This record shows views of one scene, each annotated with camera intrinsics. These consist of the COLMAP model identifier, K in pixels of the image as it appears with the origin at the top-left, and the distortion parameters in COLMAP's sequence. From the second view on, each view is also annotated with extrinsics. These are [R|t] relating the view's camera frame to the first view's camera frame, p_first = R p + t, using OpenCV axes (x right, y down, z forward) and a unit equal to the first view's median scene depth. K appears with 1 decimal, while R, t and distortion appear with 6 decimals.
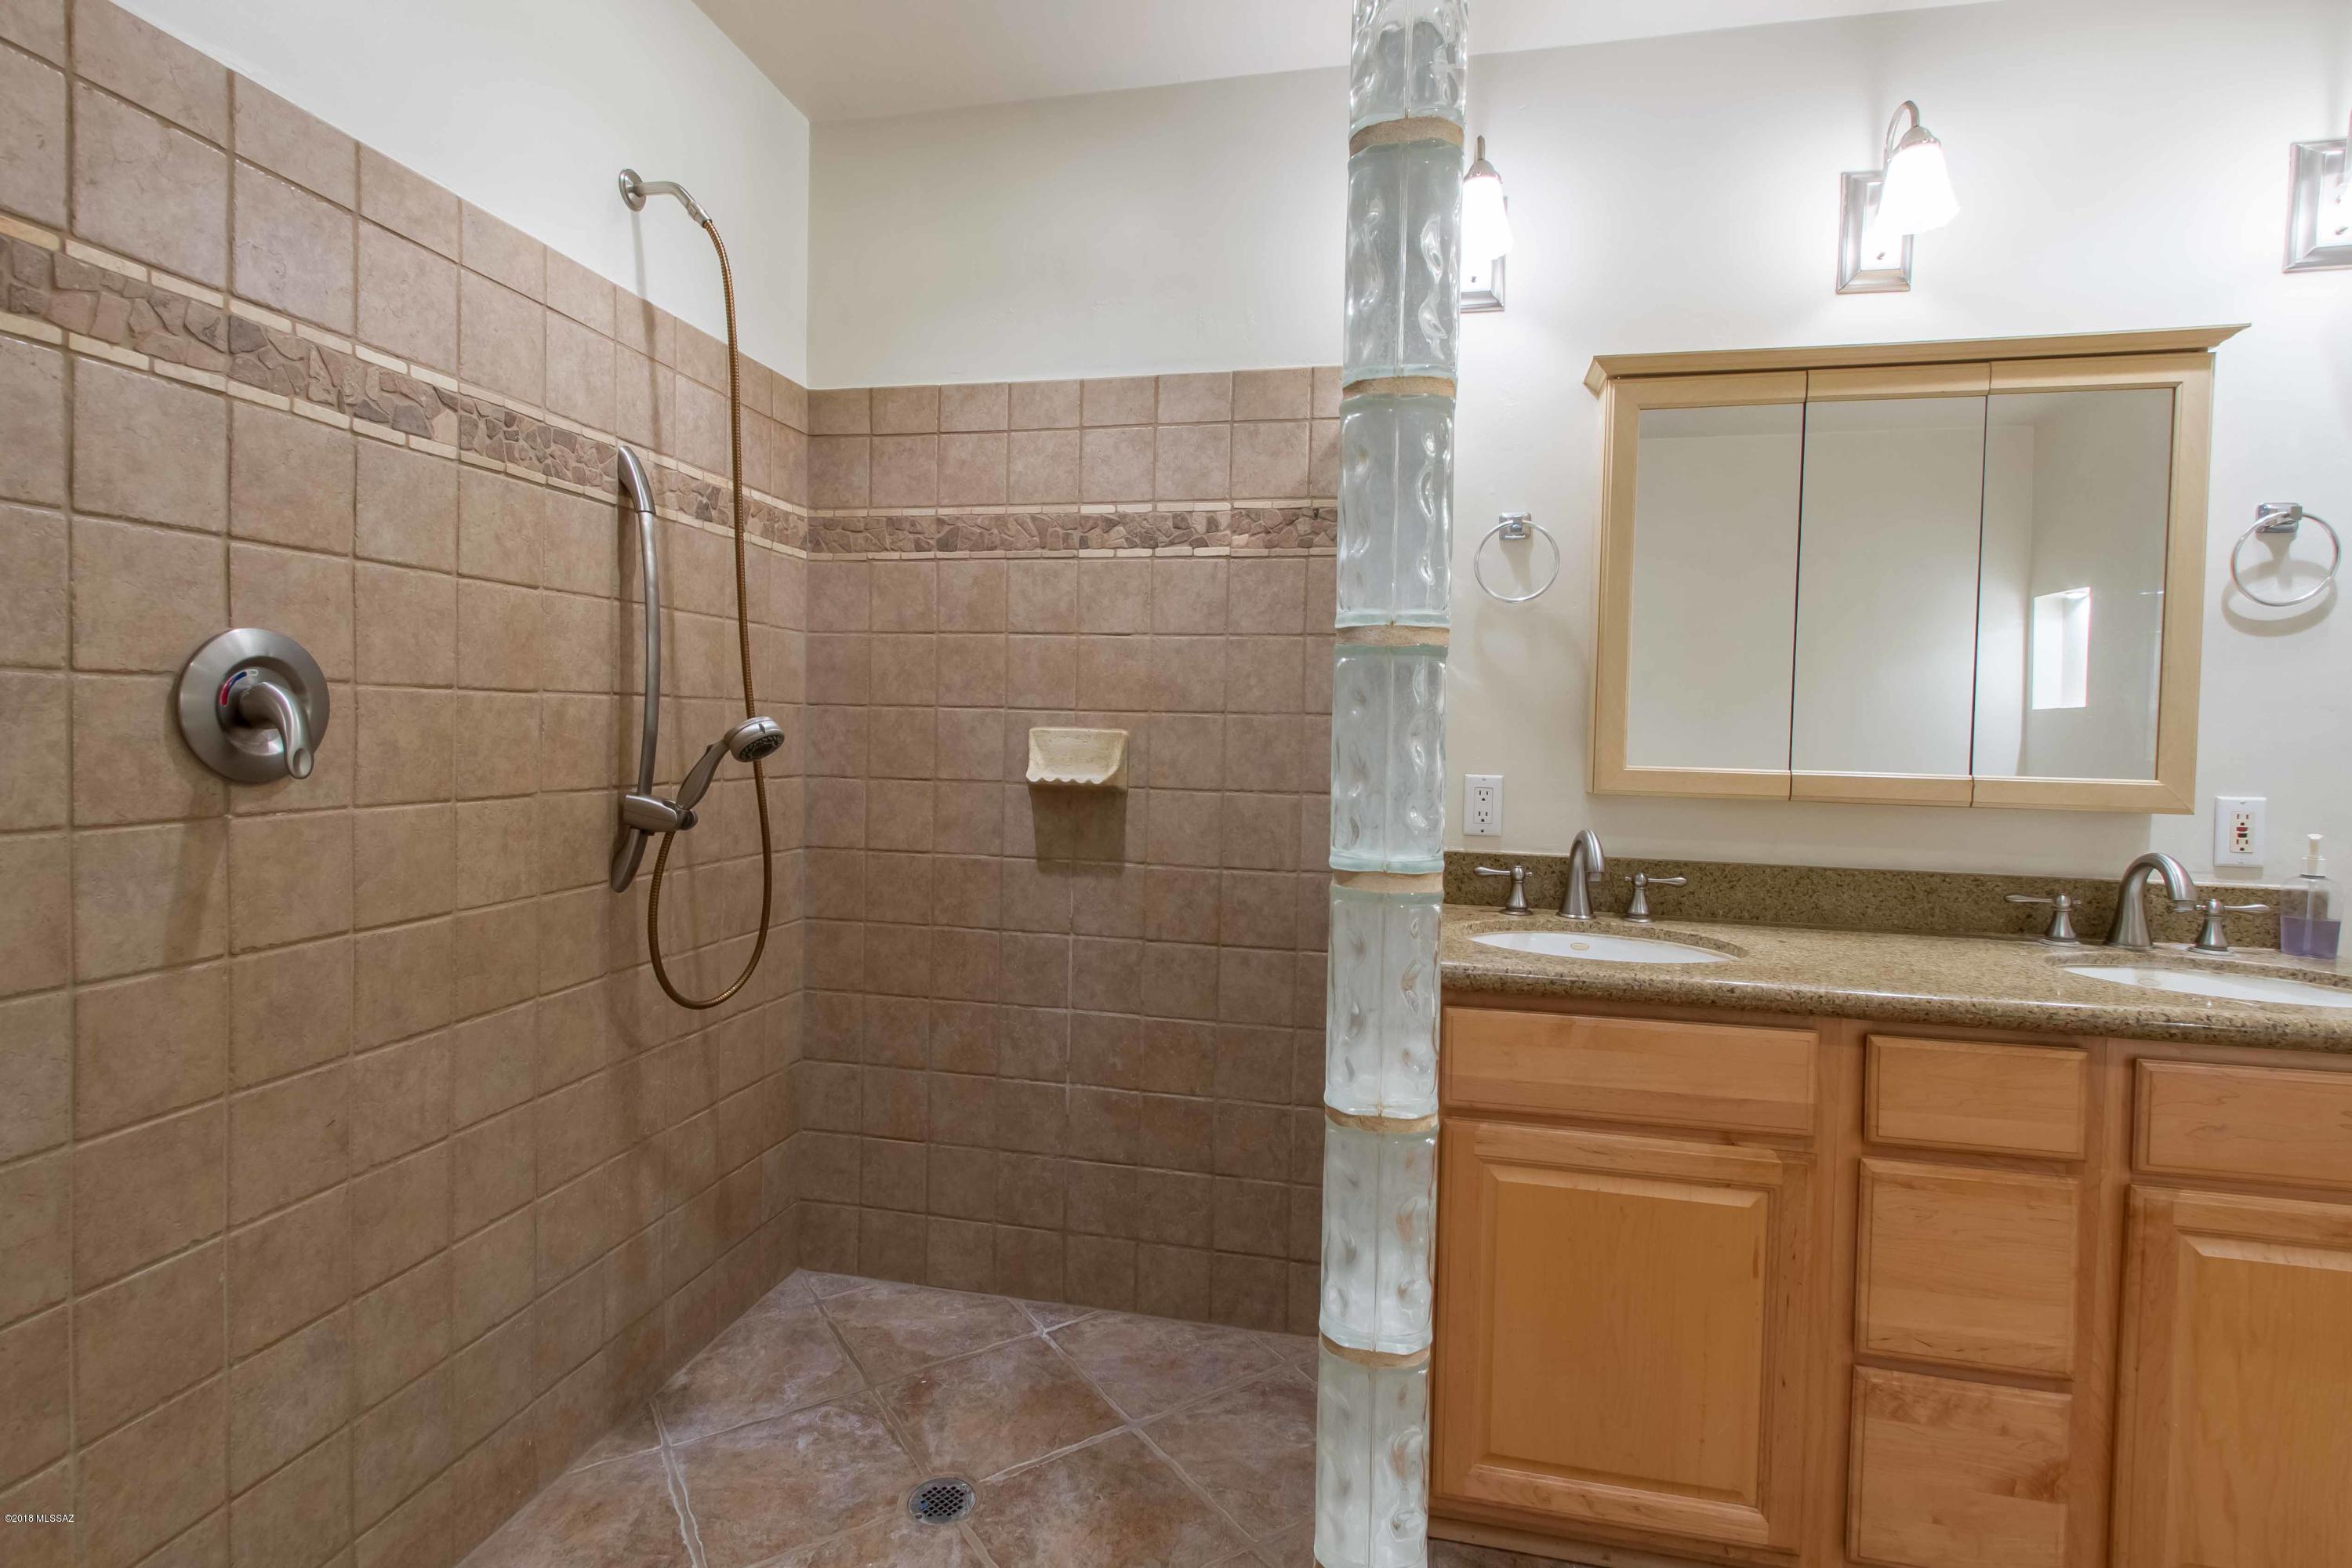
lens RADIAL K [[1137.5, 0, 1172.0], [0, 1137.5, 763.1], [0, 0, 1]] dist [0.003428, -0.001915]
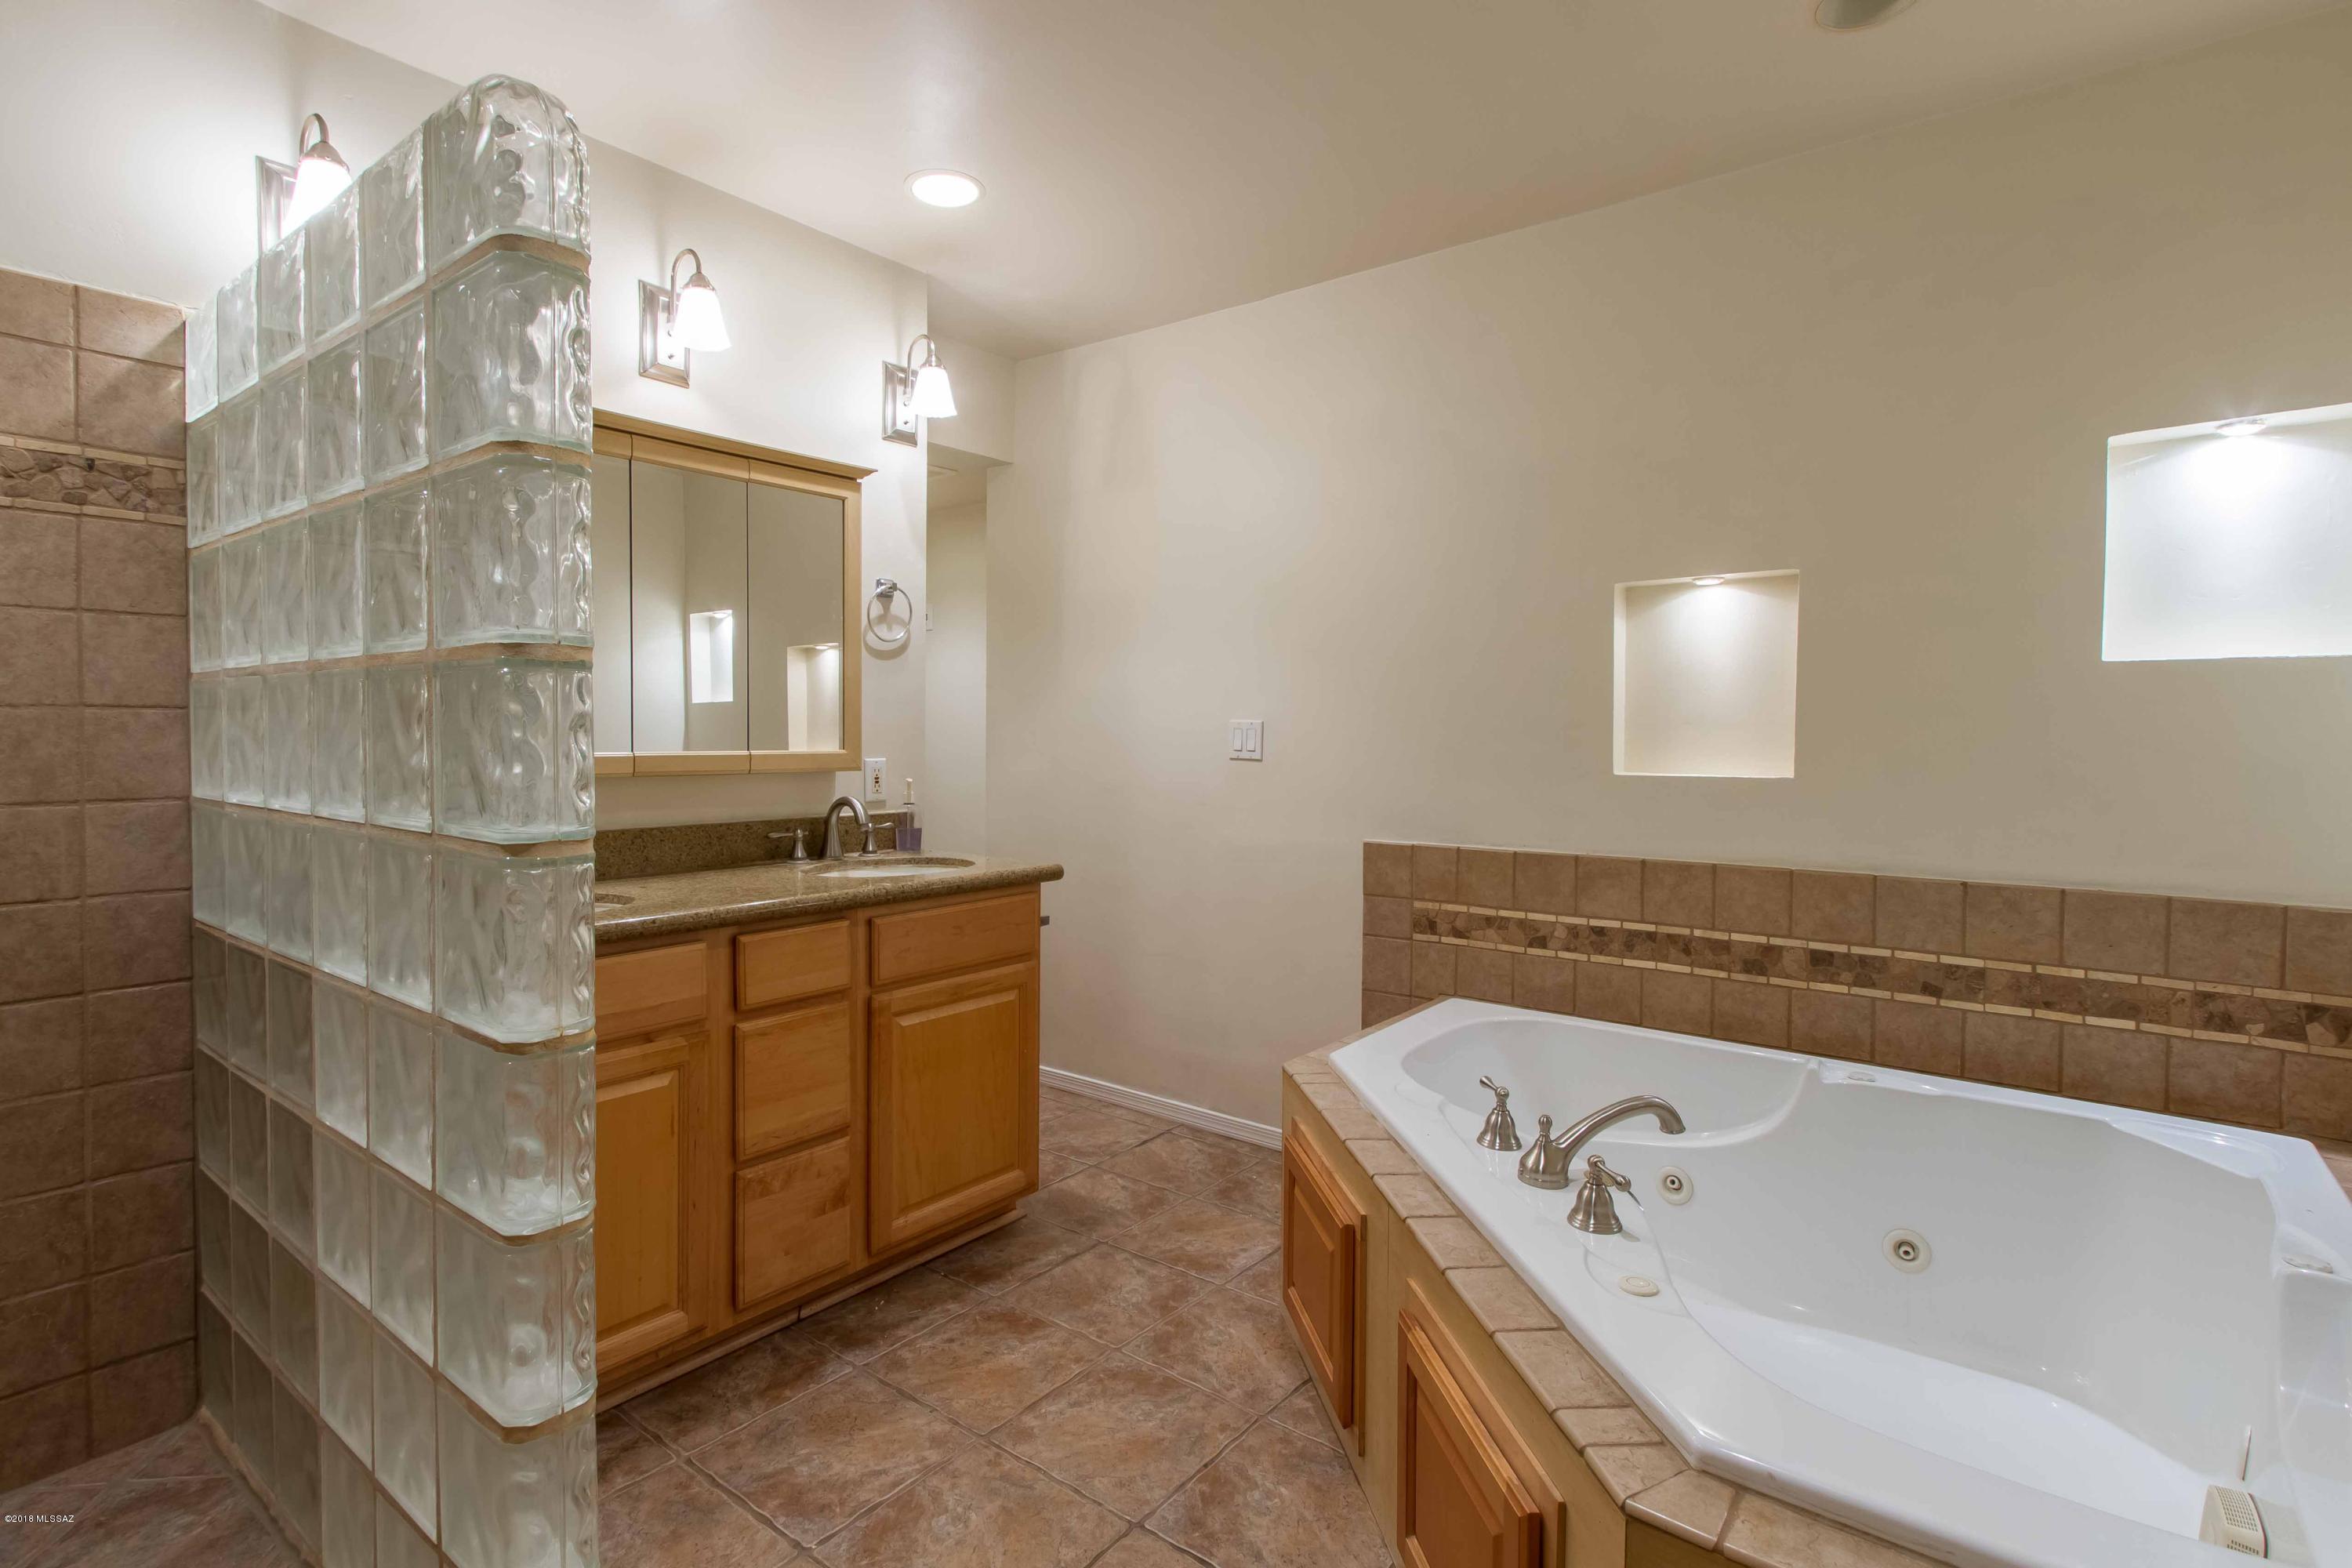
lens RADIAL K [[1119.5, 0, 1176.0], [0, 1119.5, 784.0], [0, 0, 1]] dist [0.000960, 0.000157]
pose [[0.428457, -0.062316, 0.901411, -0.335262], [0.032512, 0.998036, 0.053542, -0.005711], [-0.902977, 0.006366, 0.429641, -0.077004]]
